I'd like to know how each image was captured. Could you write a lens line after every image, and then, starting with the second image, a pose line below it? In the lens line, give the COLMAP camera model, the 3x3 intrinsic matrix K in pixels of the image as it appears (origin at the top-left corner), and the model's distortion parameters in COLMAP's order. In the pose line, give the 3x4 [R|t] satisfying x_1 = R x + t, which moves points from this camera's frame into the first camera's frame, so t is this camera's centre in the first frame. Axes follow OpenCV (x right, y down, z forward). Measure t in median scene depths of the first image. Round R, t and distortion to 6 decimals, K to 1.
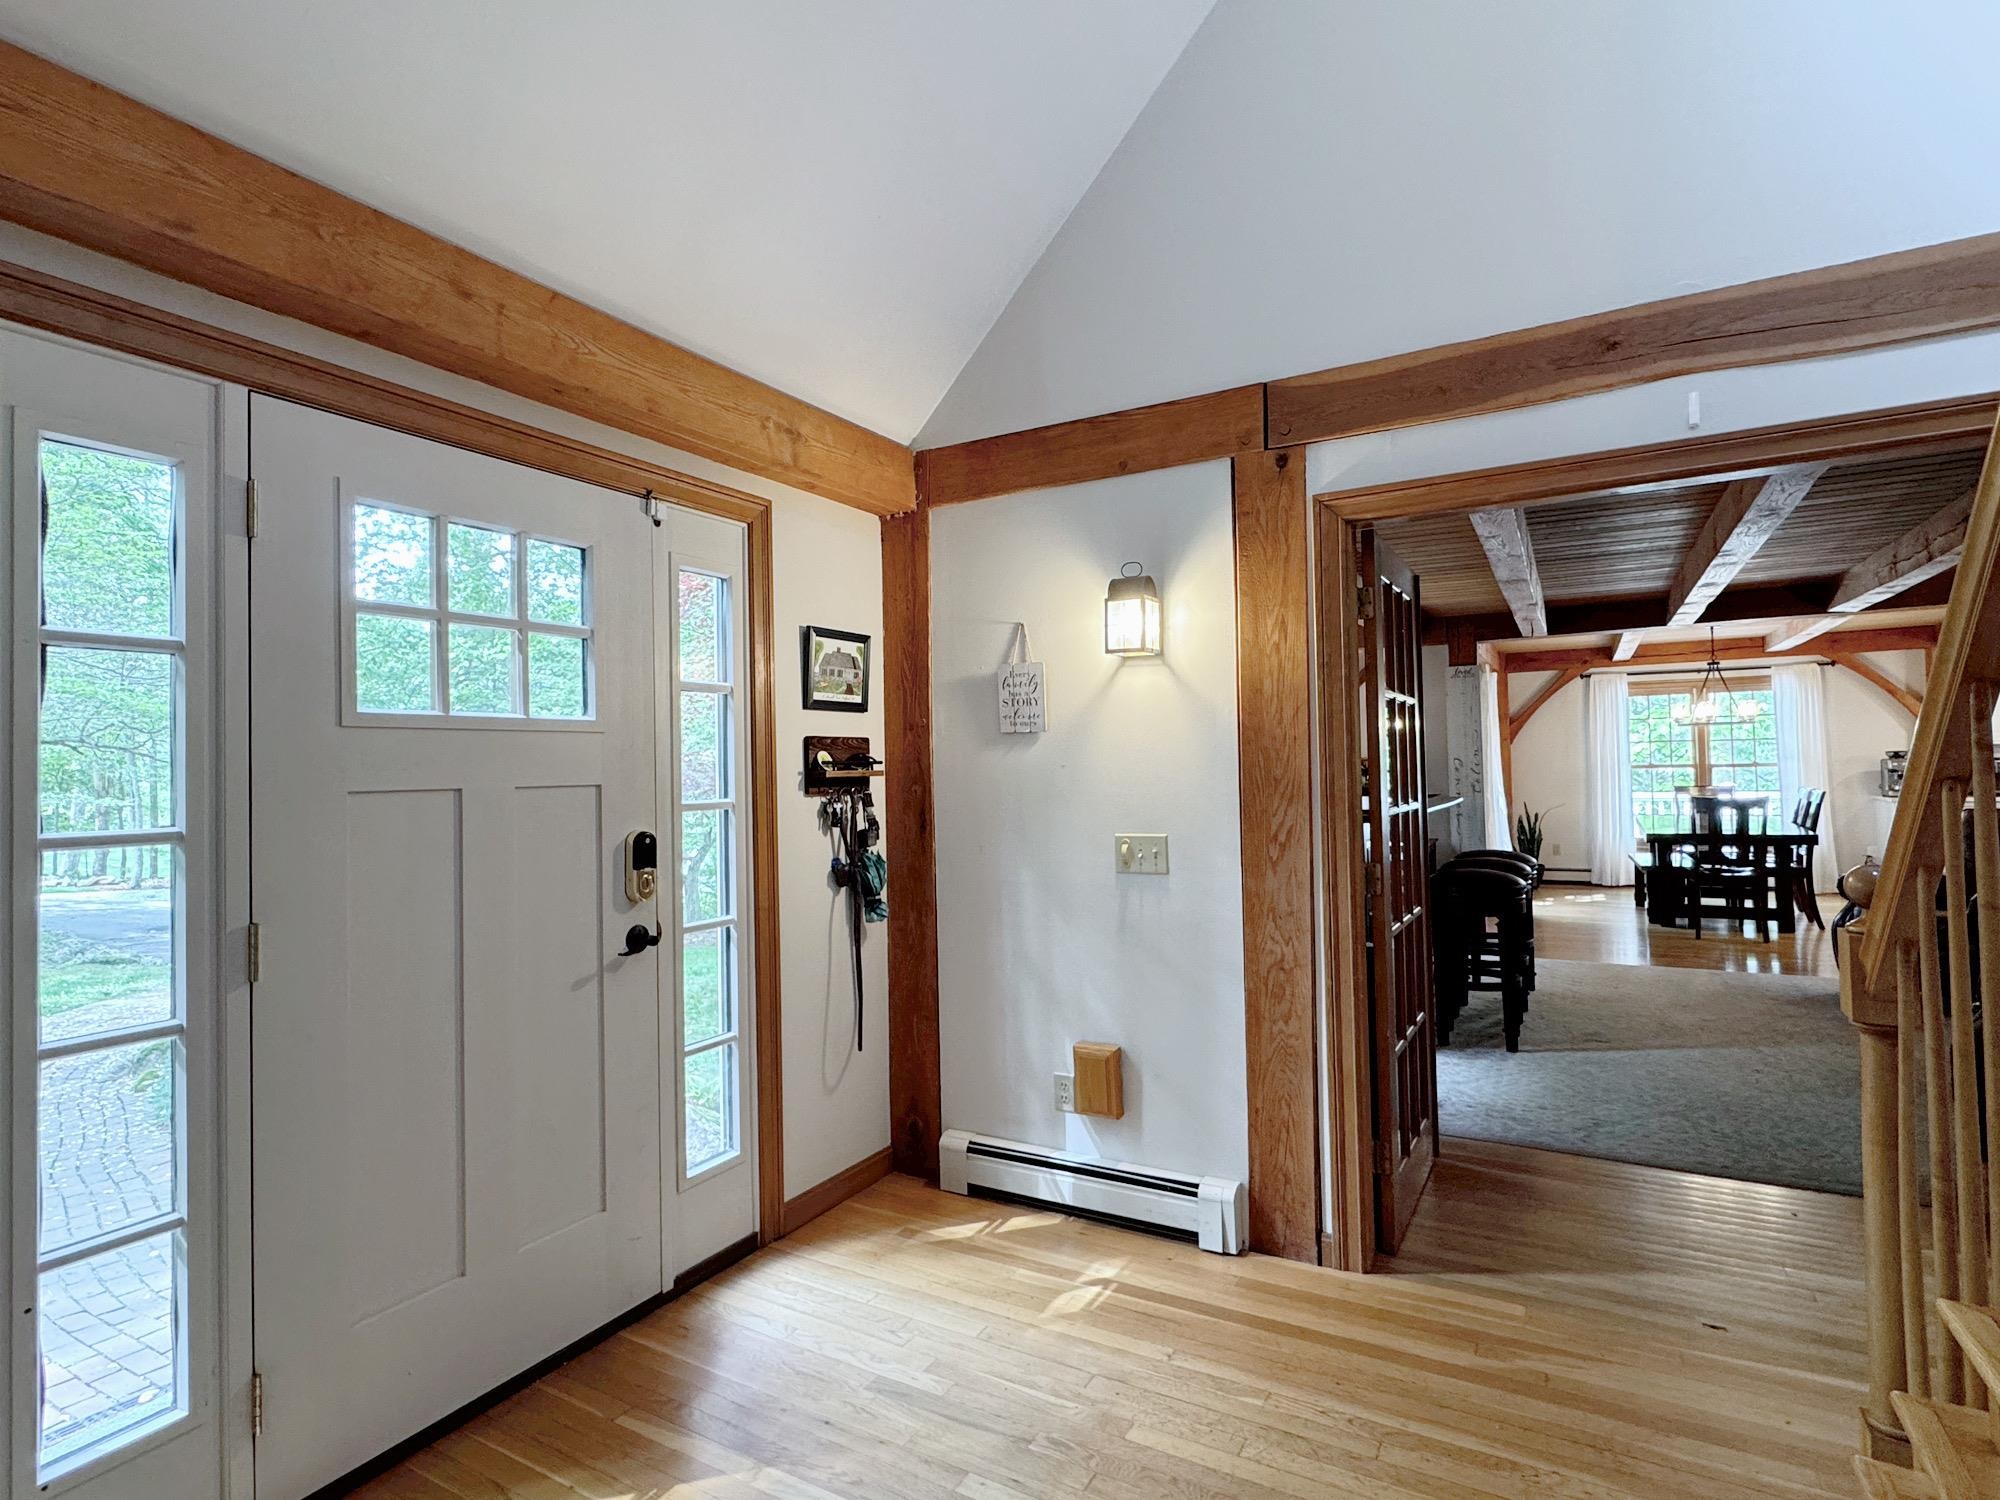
lens RADIAL K [[1014.0, 0, 993.8], [0, 1014.0, 743.6], [0, 0, 1]] dist [-0.001939, 0.000064]
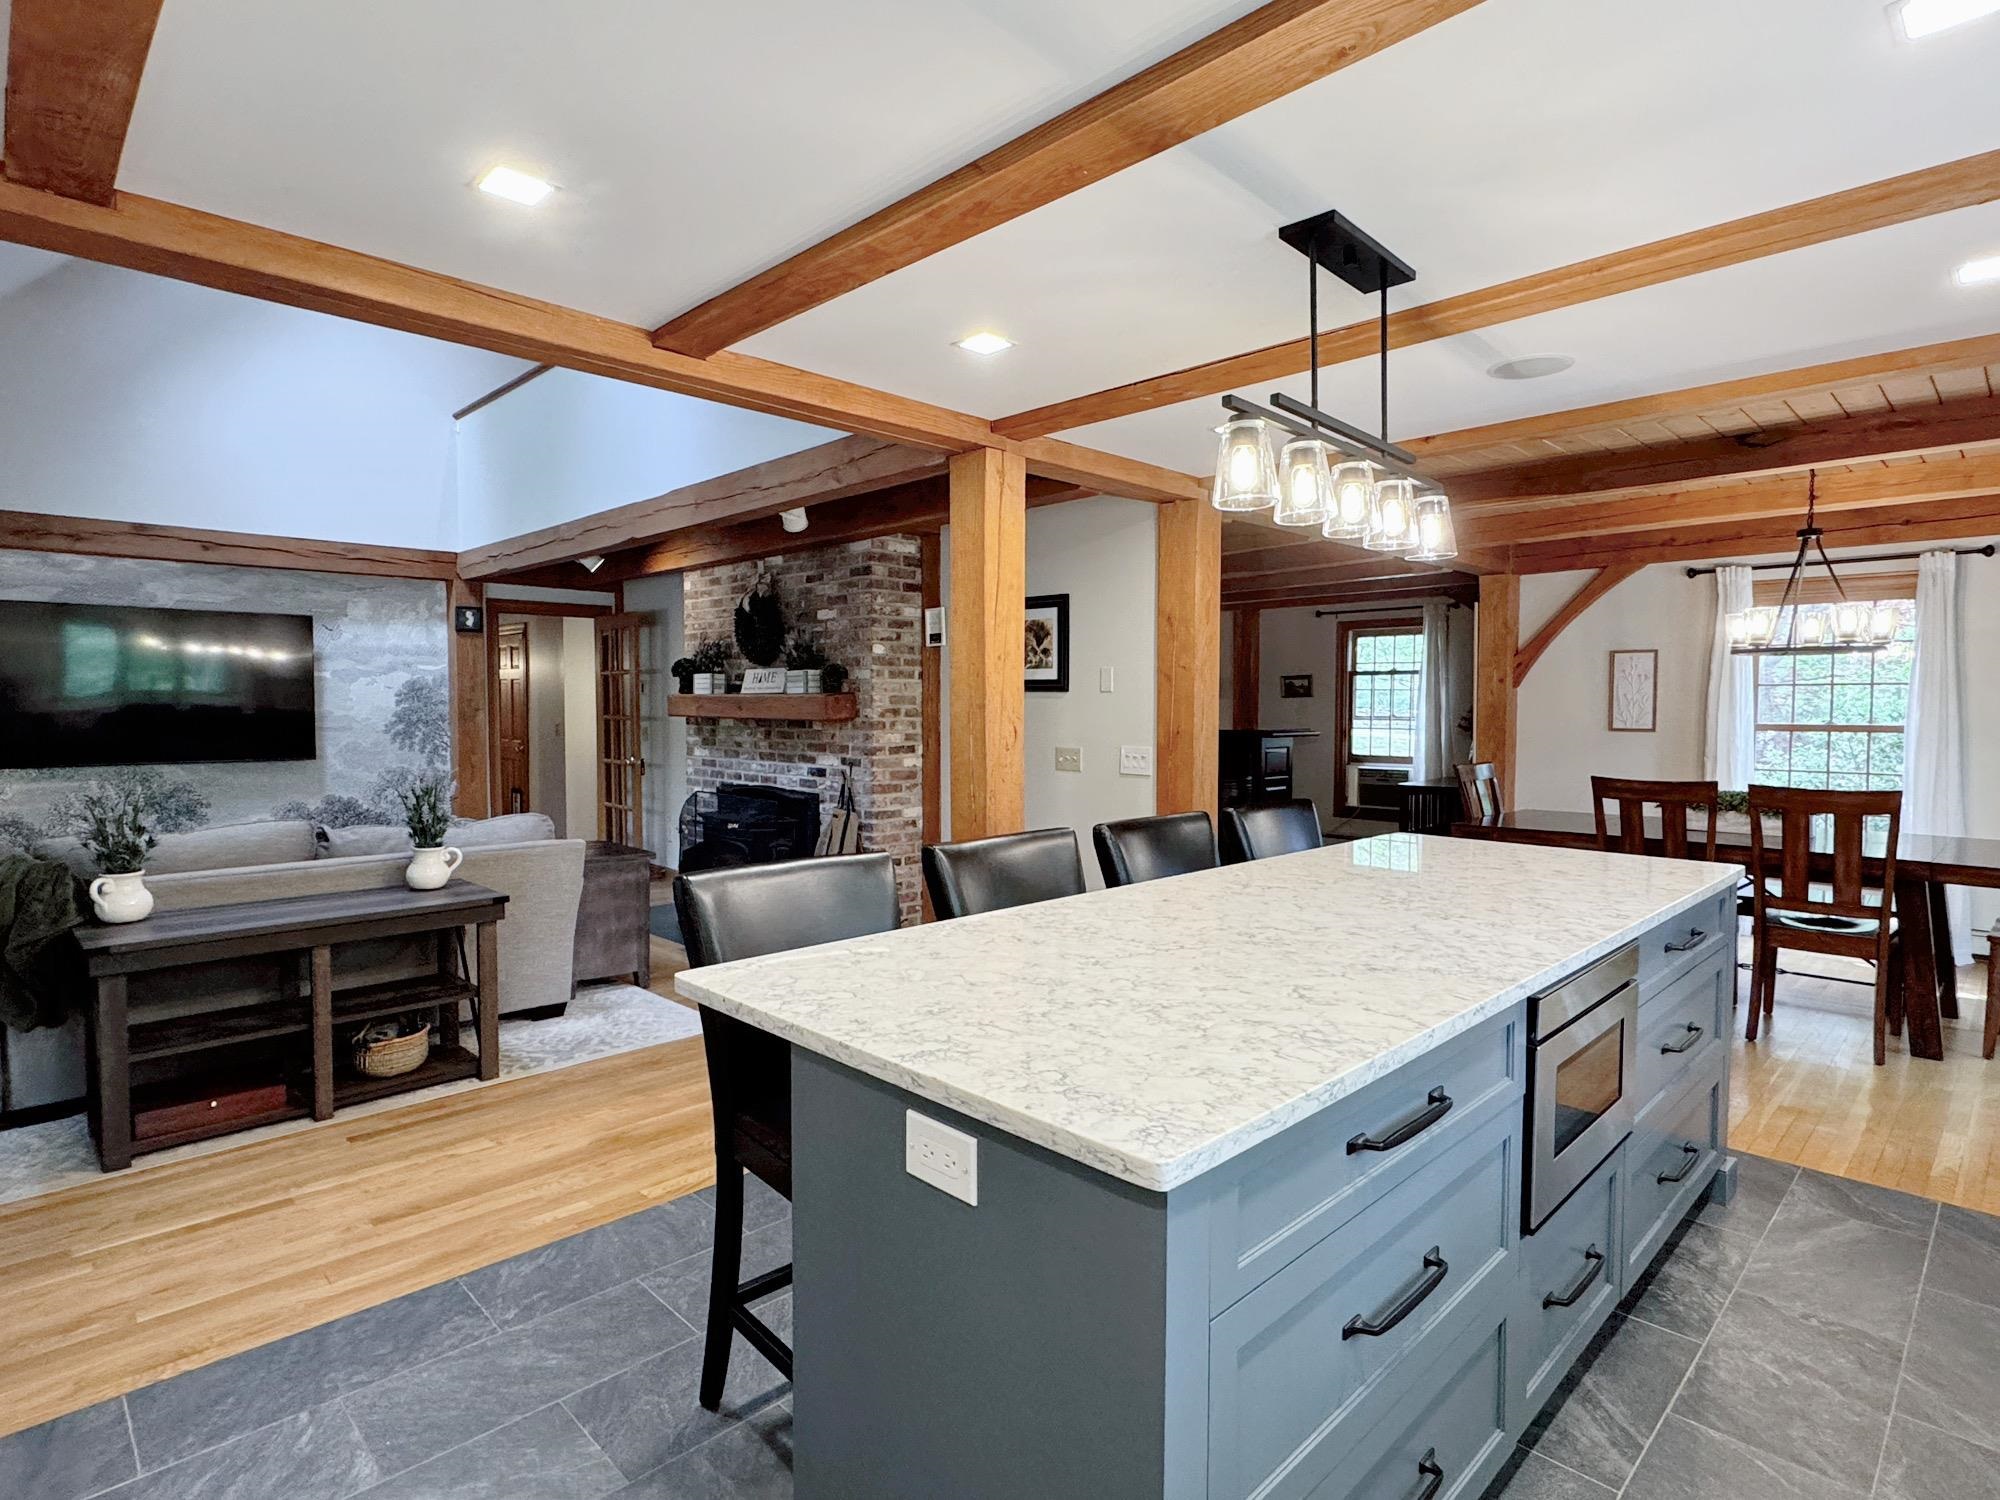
lens RADIAL K [[1044.2, 0, 996.5], [0, 1044.2, 748.9], [0, 0, 1]] dist [-0.004246, 0.001010]
pose [[-0.266961, 0.062907, -0.961652, 3.881334], [0.026986, 0.997964, 0.057791, -0.027677], [0.963329, -0.010523, -0.268115, 2.009697]]
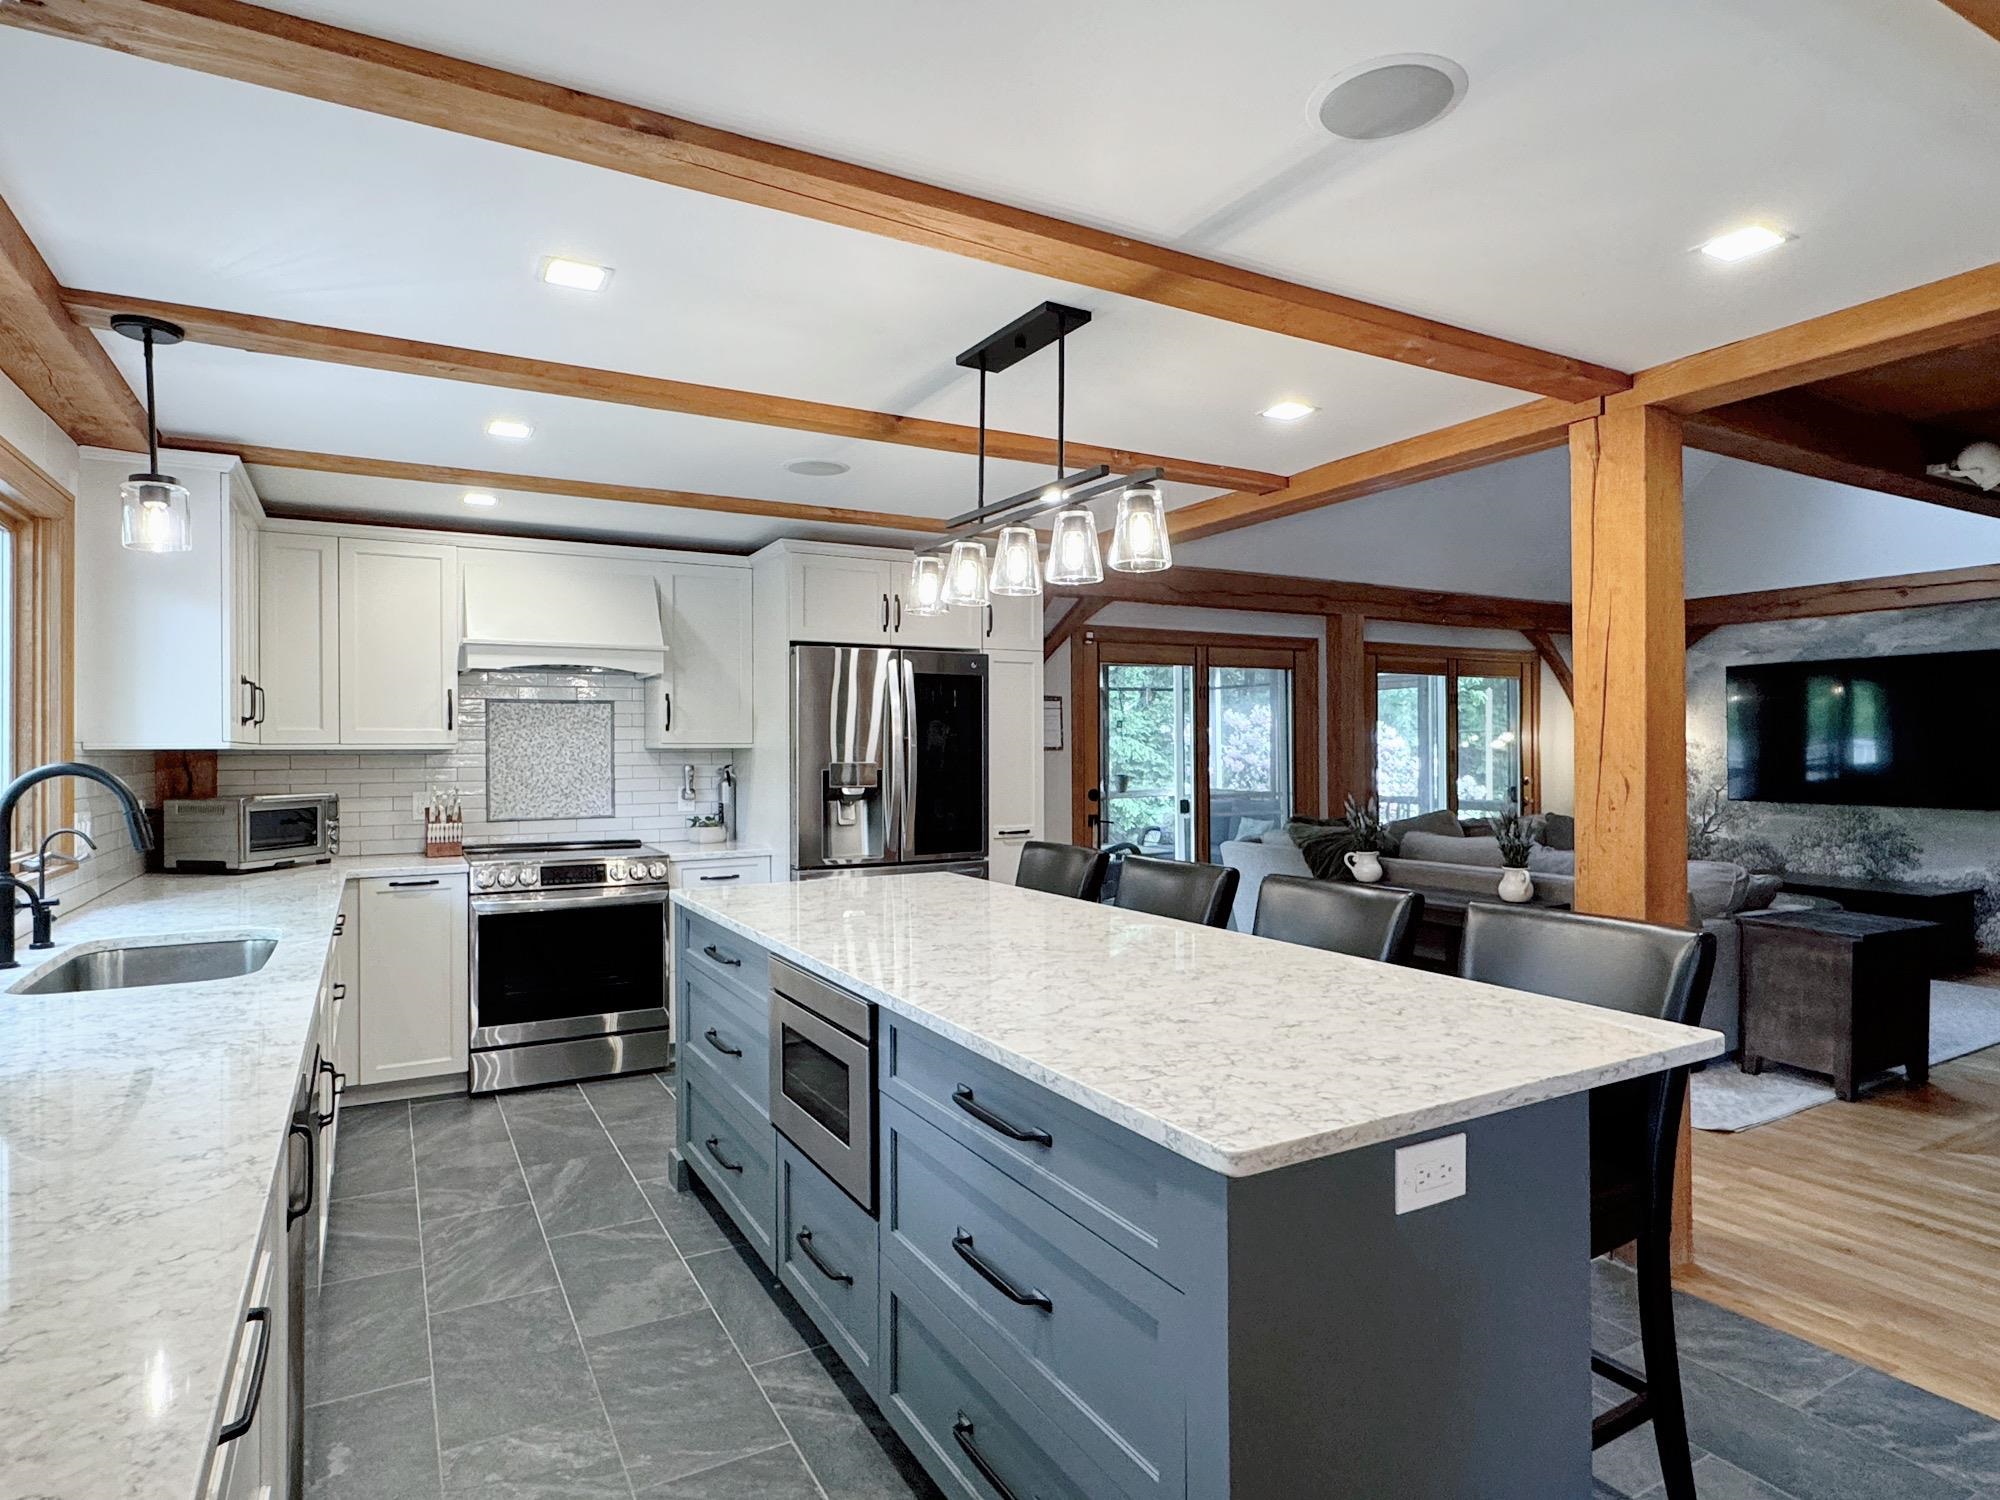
lens RADIAL K [[1113.6, 0, 998.2], [0, 1113.6, 747.8], [0, 0, 1]] dist [-0.003984, 0.002231]
pose [[-0.857895, 0.025965, 0.513168, 2.587526], [0.010305, 0.999391, -0.033338, 0.019786], [-0.513721, -0.023312, -0.857641, 2.847131]]
